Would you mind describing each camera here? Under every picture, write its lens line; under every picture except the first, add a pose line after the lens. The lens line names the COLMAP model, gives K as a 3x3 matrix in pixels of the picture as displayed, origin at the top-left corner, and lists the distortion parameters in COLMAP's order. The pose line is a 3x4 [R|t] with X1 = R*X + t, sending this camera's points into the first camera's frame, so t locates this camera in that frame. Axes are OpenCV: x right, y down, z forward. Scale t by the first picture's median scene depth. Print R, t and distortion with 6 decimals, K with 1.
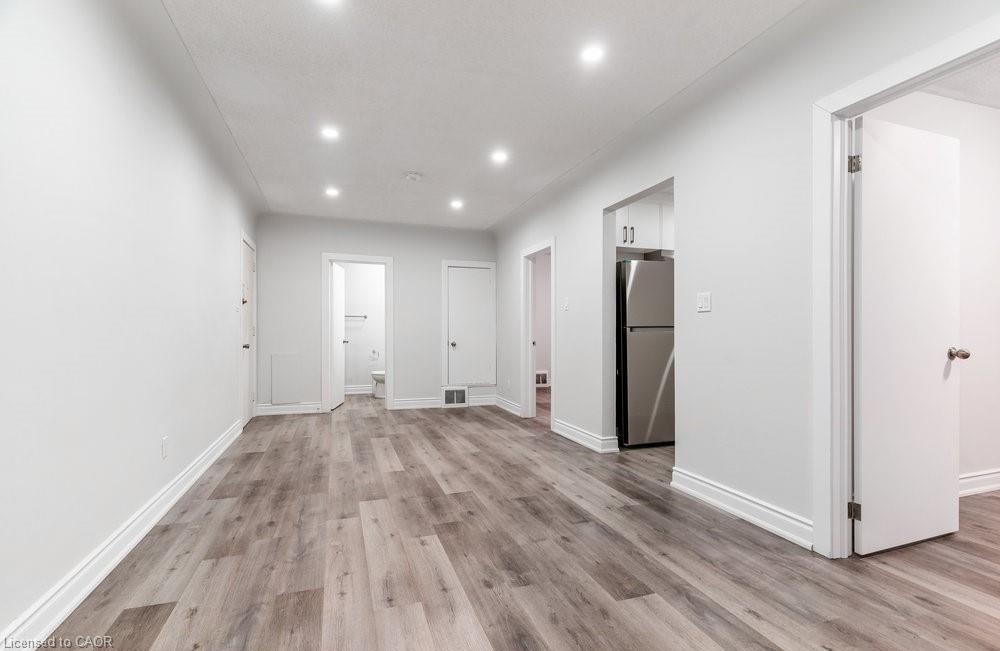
lens RADIAL K [[481.4, 0, 508.1], [0, 481.4, 329.9], [0, 0, 1]] dist [0.004778, 0.000916]
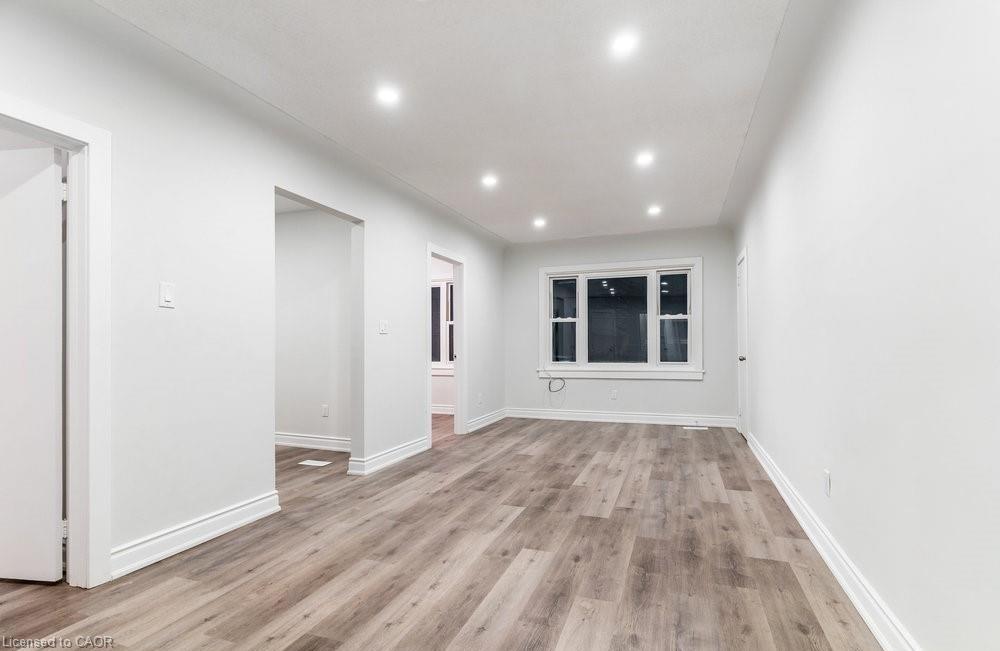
lens RADIAL K [[481.4, 0, 505.5], [0, 481.4, 327.0], [0, 0, 1]] dist [0.004778, 0.000916]
pose [[-0.772082, 0.034580, 0.634582, -0.834389], [0.006507, 0.998896, -0.046516, 0.014564], [-0.635490, -0.031785, -0.771454, 2.026140]]
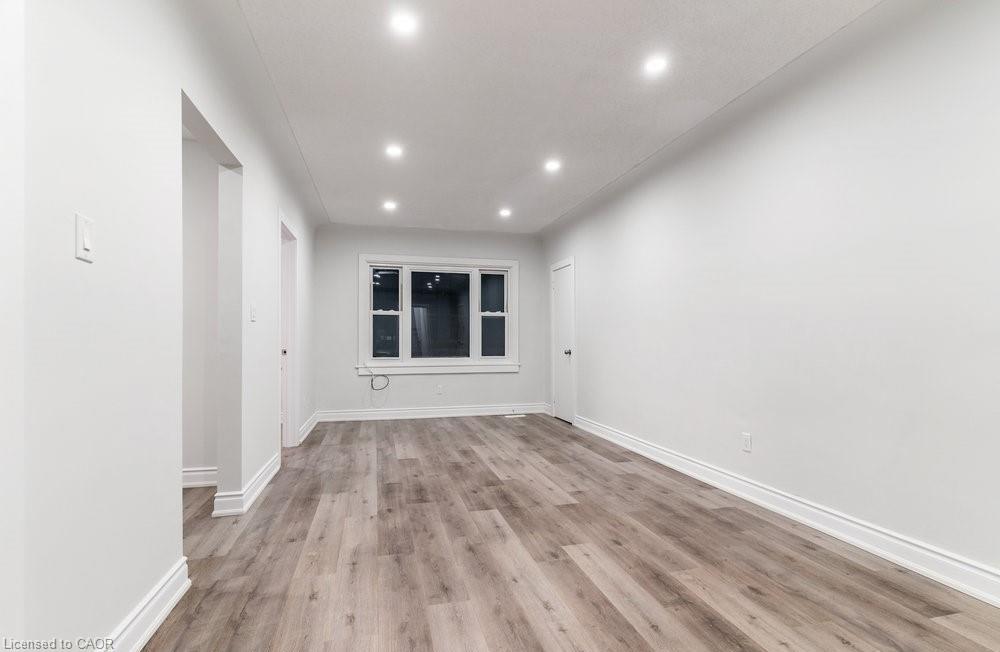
lens RADIAL K [[481.4, 0, 508.5], [0, 481.4, 332.7], [0, 0, 1]] dist [0.004778, 0.000916]
pose [[-0.997069, 0.004481, 0.076382, -0.253729], [0.002771, 0.999743, -0.022478, 0.014908], [-0.076463, -0.022201, -0.996825, 2.189367]]
